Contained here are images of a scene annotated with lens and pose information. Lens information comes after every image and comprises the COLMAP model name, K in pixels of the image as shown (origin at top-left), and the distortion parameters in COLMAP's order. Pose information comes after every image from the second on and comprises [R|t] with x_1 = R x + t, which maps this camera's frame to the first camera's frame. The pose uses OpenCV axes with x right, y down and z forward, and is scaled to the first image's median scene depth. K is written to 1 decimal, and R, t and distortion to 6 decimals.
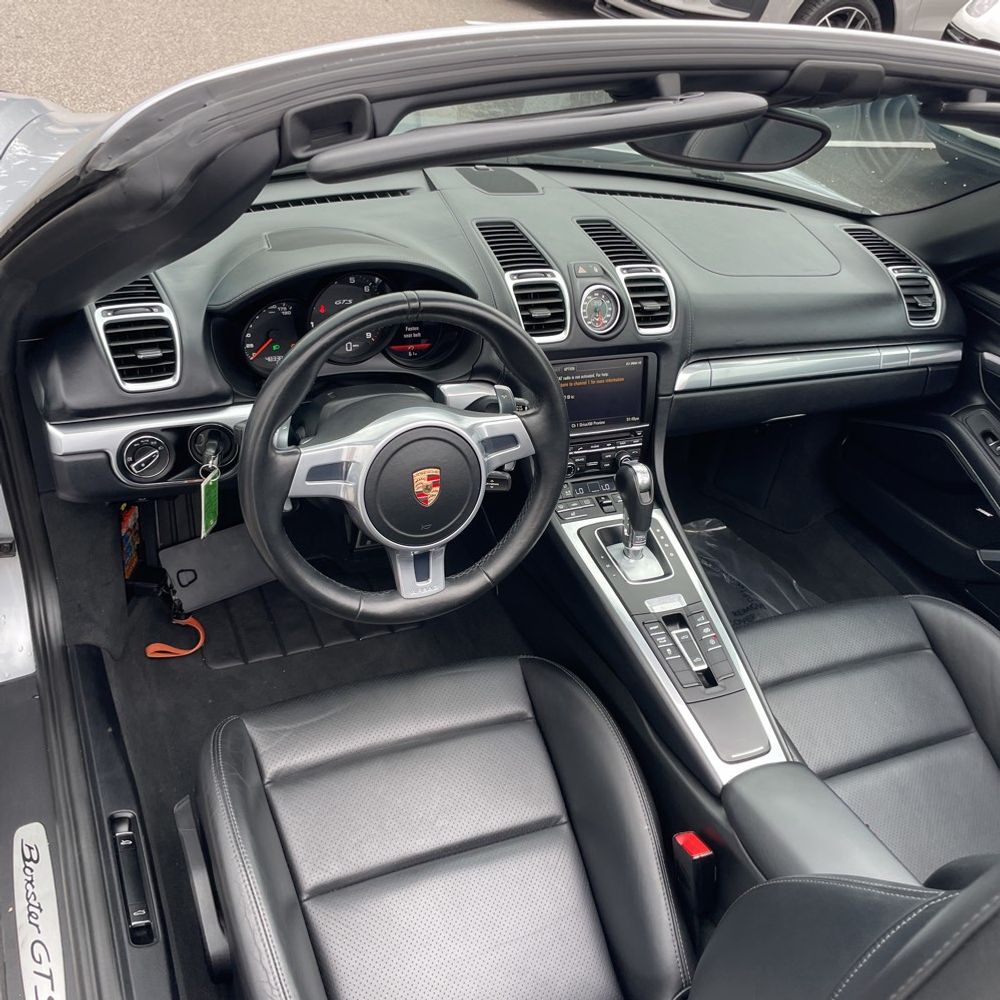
lens RADIAL K [[928.2, 0, 500.0], [0, 928.2, 500.0], [0, 0, 1]] dist [-0.000629, -0.023108]
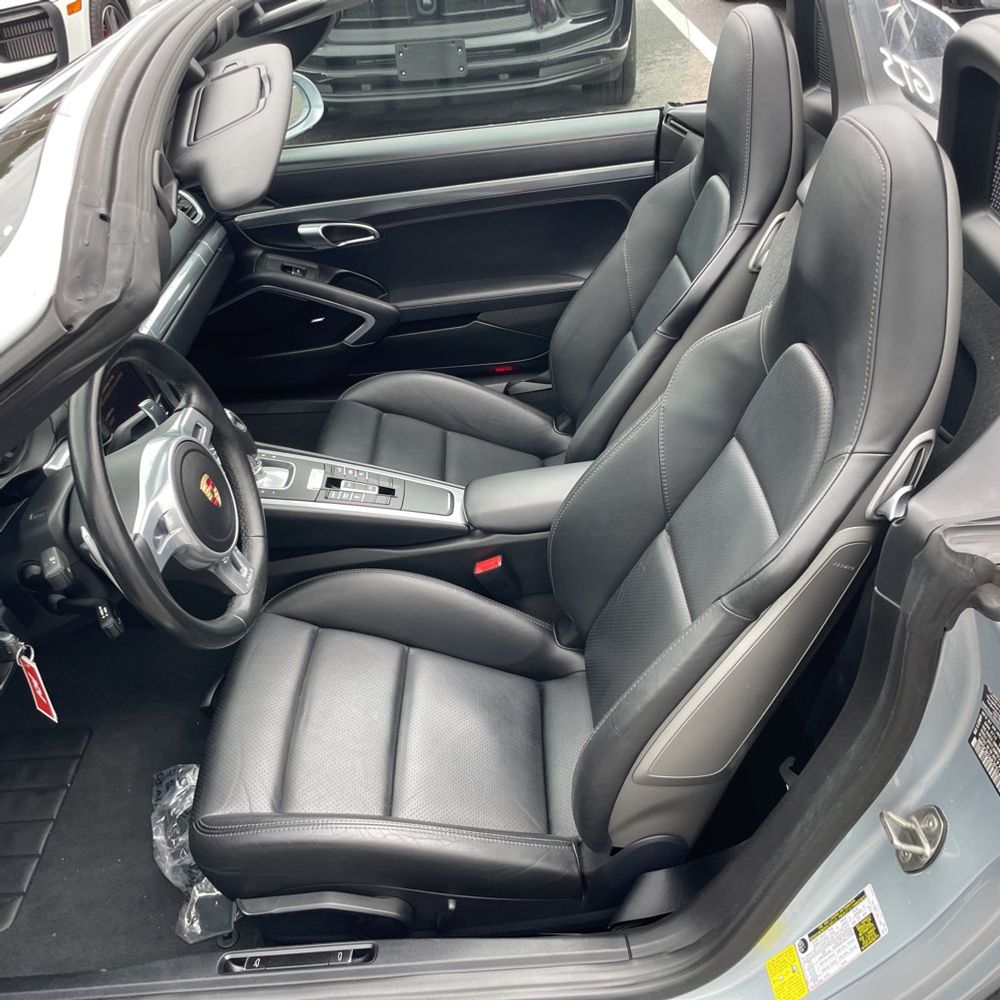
lens RADIAL K [[928.2, 0, 500.0], [0, 928.2, 500.0], [0, 0, 1]] dist [-0.000629, -0.023108]
pose [[0.393082, -0.654195, 0.646155, -0.548817], [0.613067, 0.710196, 0.346080, -0.147702], [-0.685300, 0.260099, 0.680230, 0.017352]]
